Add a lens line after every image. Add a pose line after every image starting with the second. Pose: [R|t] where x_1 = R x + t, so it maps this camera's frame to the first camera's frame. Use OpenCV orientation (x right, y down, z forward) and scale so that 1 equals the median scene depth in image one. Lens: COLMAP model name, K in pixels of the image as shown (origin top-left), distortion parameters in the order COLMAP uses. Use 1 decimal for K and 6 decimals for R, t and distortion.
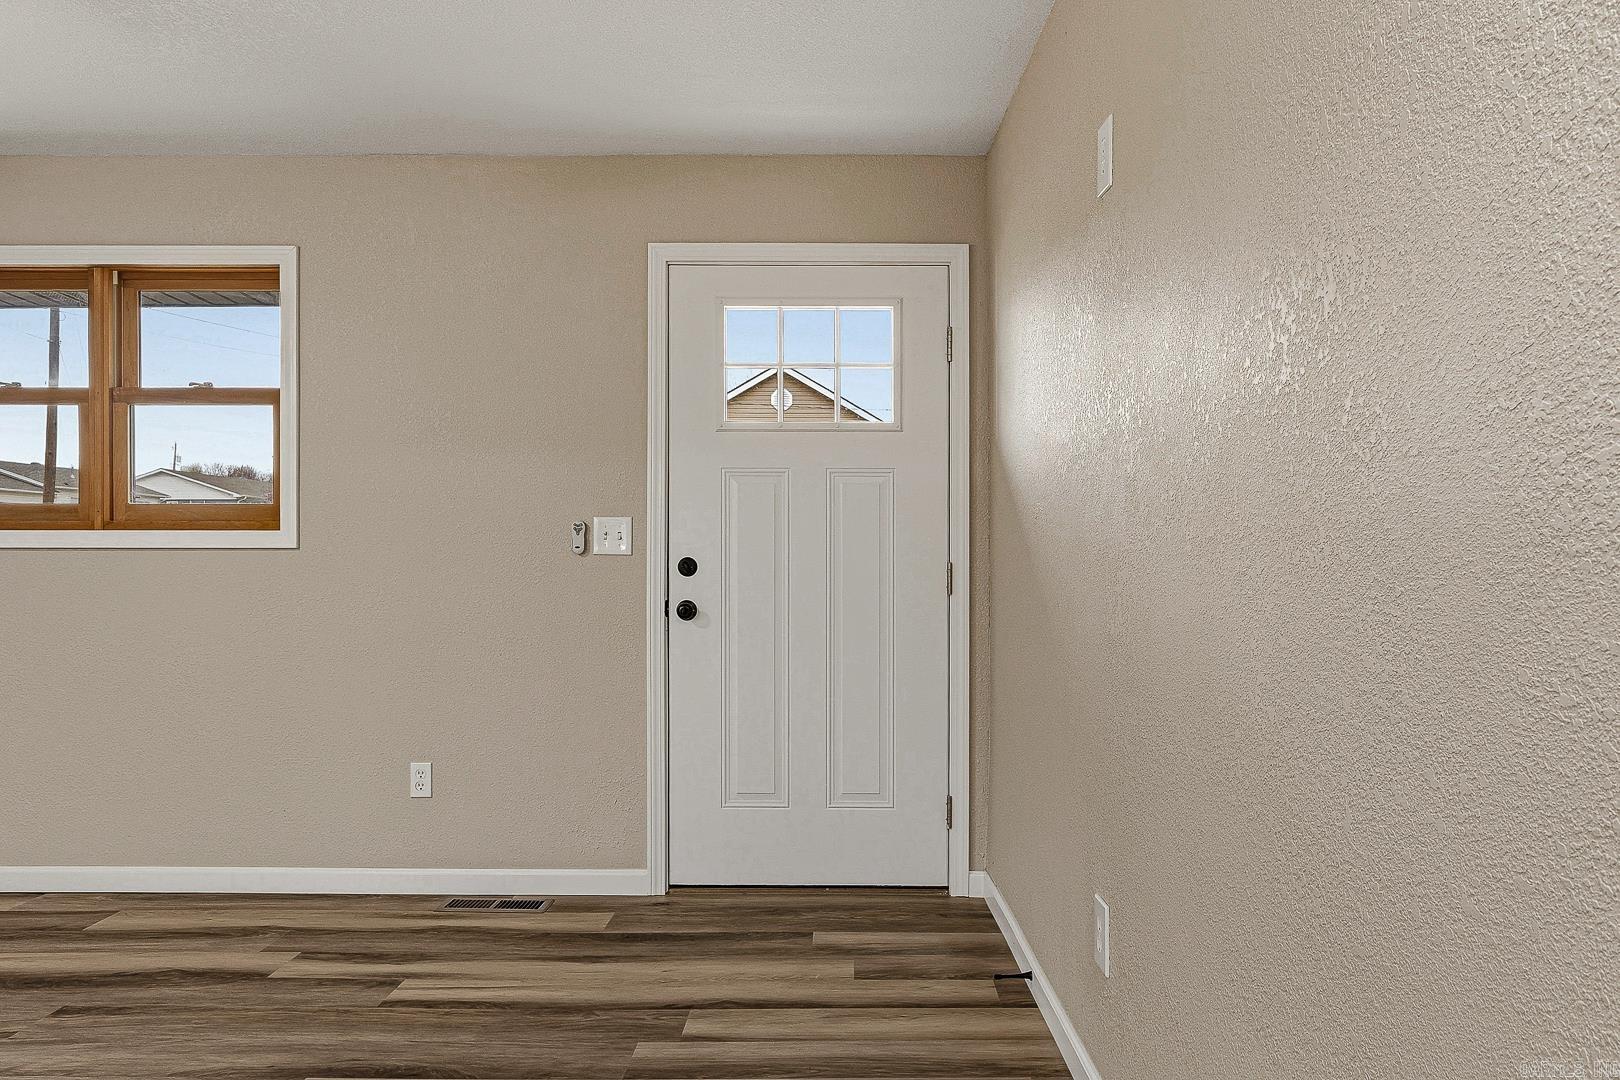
lens RADIAL K [[1158.9, 0, 829.8], [0, 1158.9, 576.2], [0, 0, 1]] dist [-0.006097, 0.005900]
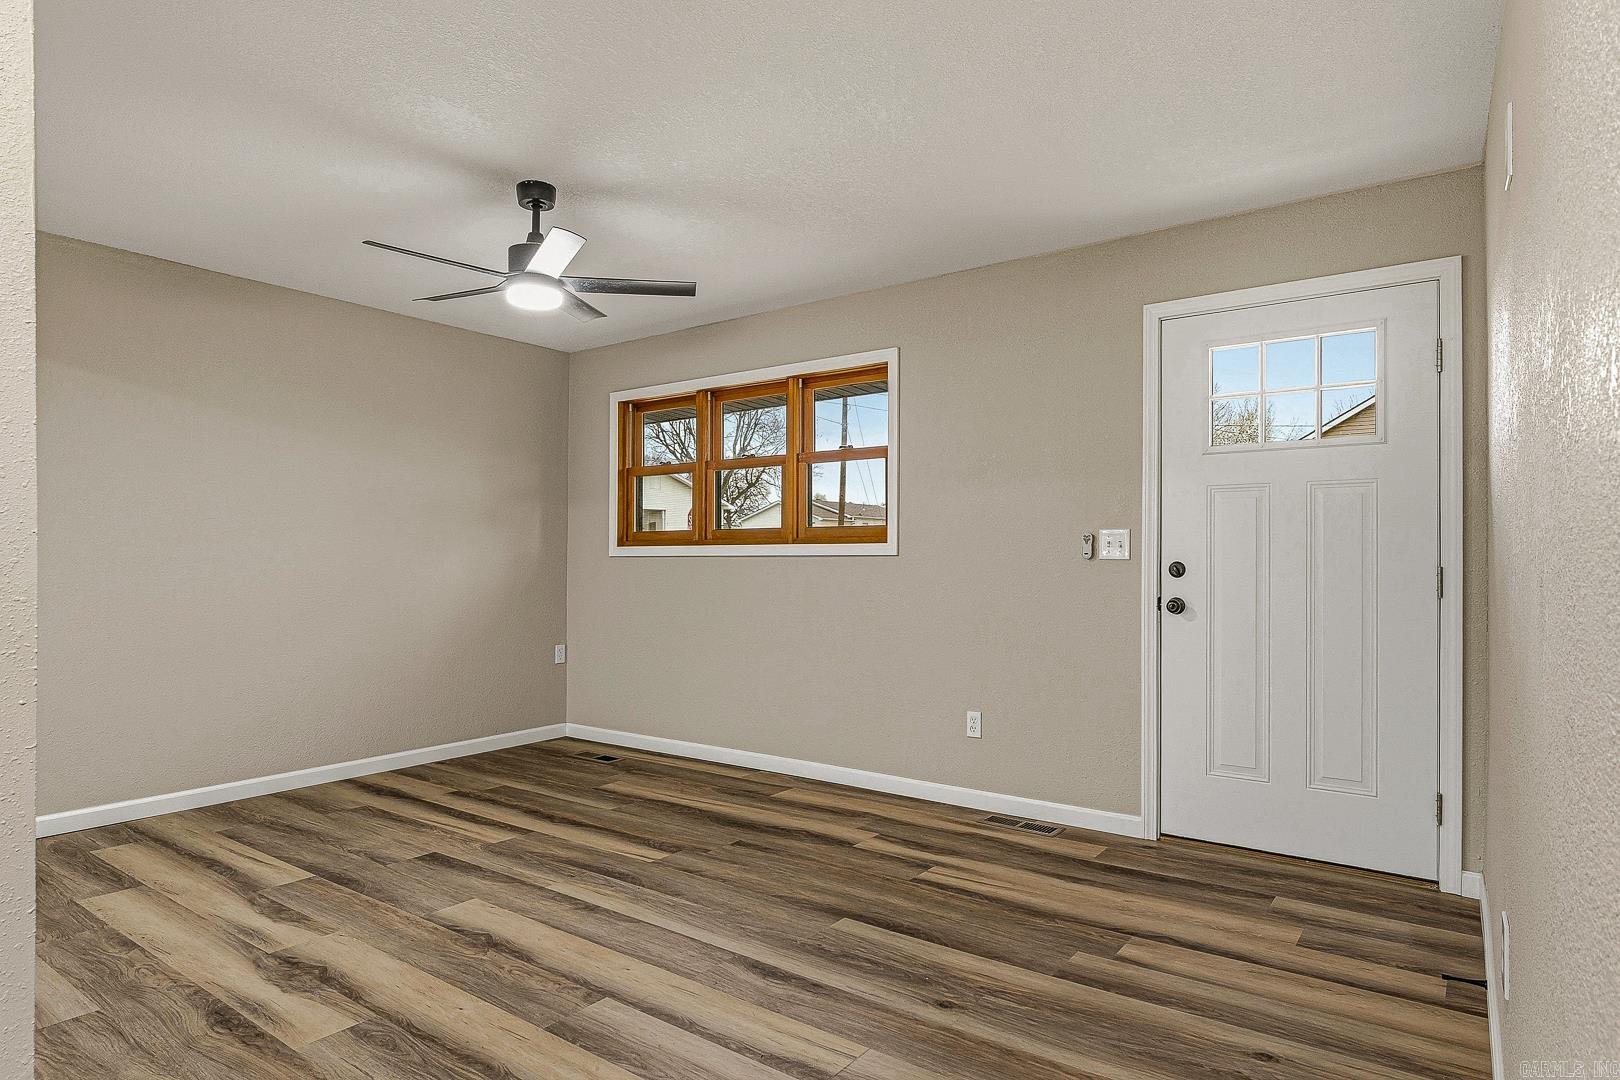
lens RADIAL K [[892.4, 0, 831.3], [0, 892.4, 565.6], [0, 0, 1]] dist [-0.009907, 0.000088]
pose [[0.814727, 0.002170, -0.579841, 0.122488], [-0.008065, 0.999939, -0.007590, -0.002326], [0.579789, 0.010860, 0.814695, 0.042870]]
